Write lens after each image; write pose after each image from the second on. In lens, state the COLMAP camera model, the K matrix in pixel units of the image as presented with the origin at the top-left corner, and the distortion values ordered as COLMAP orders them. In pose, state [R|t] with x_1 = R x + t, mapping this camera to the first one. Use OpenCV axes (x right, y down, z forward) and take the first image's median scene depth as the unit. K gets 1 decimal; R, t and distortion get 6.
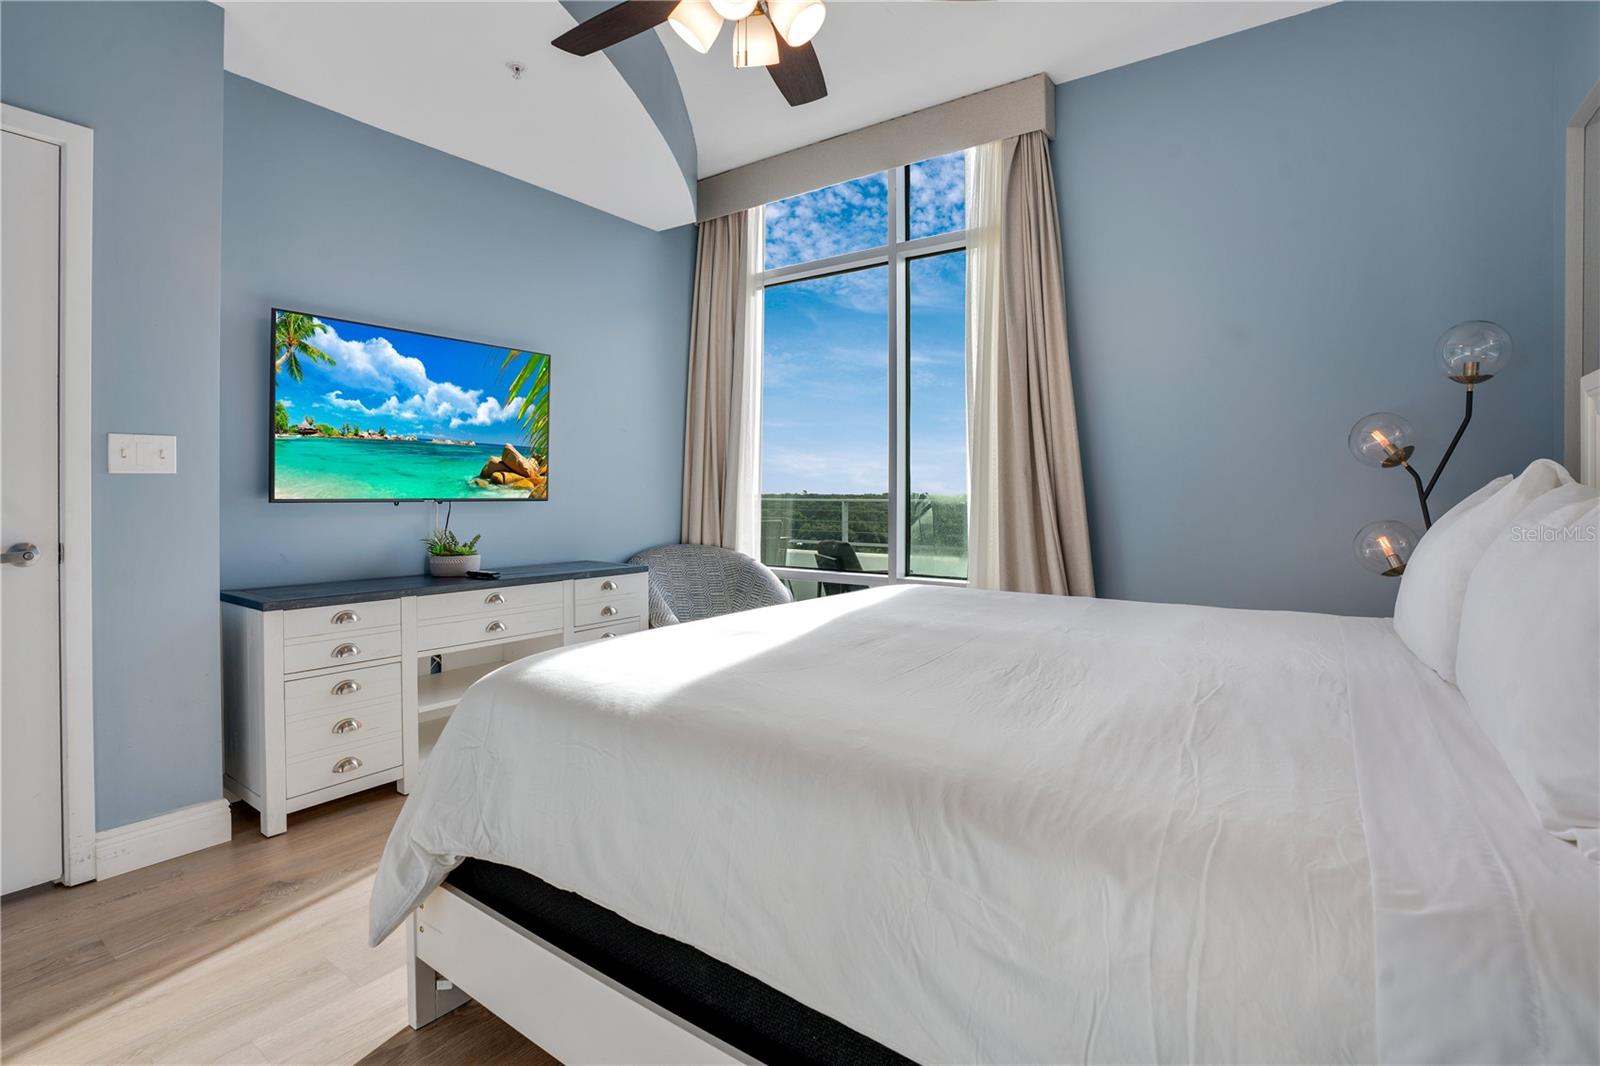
lens RADIAL K [[780.0, 0, 737.0], [0, 780.0, 498.3], [0, 0, 1]] dist [-0.065425, 0.020263]
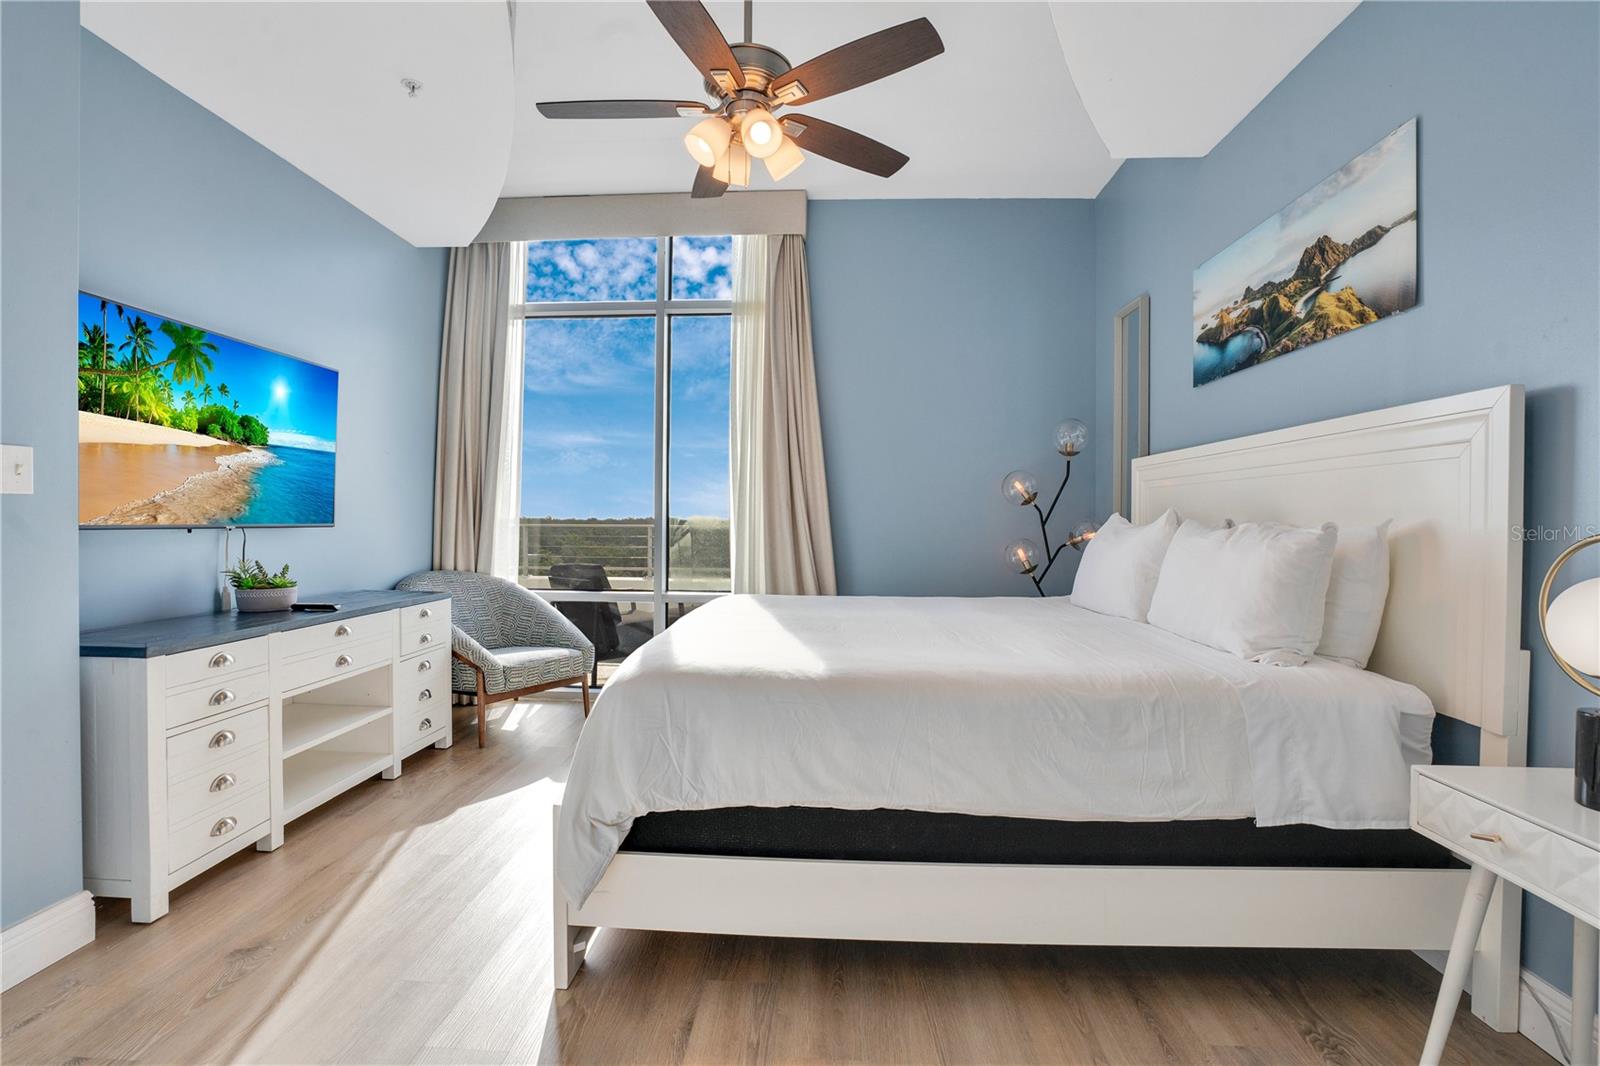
lens RADIAL K [[758.8, 0, 798.8], [0, 758.8, 529.0], [0, 0, 1]] dist [-0.046705, 0.002473]
pose [[0.835166, -0.003058, 0.549989, -0.331302], [-0.001210, 0.999972, 0.007398, -0.001888], [-0.549996, -0.006844, 0.835139, -0.057549]]
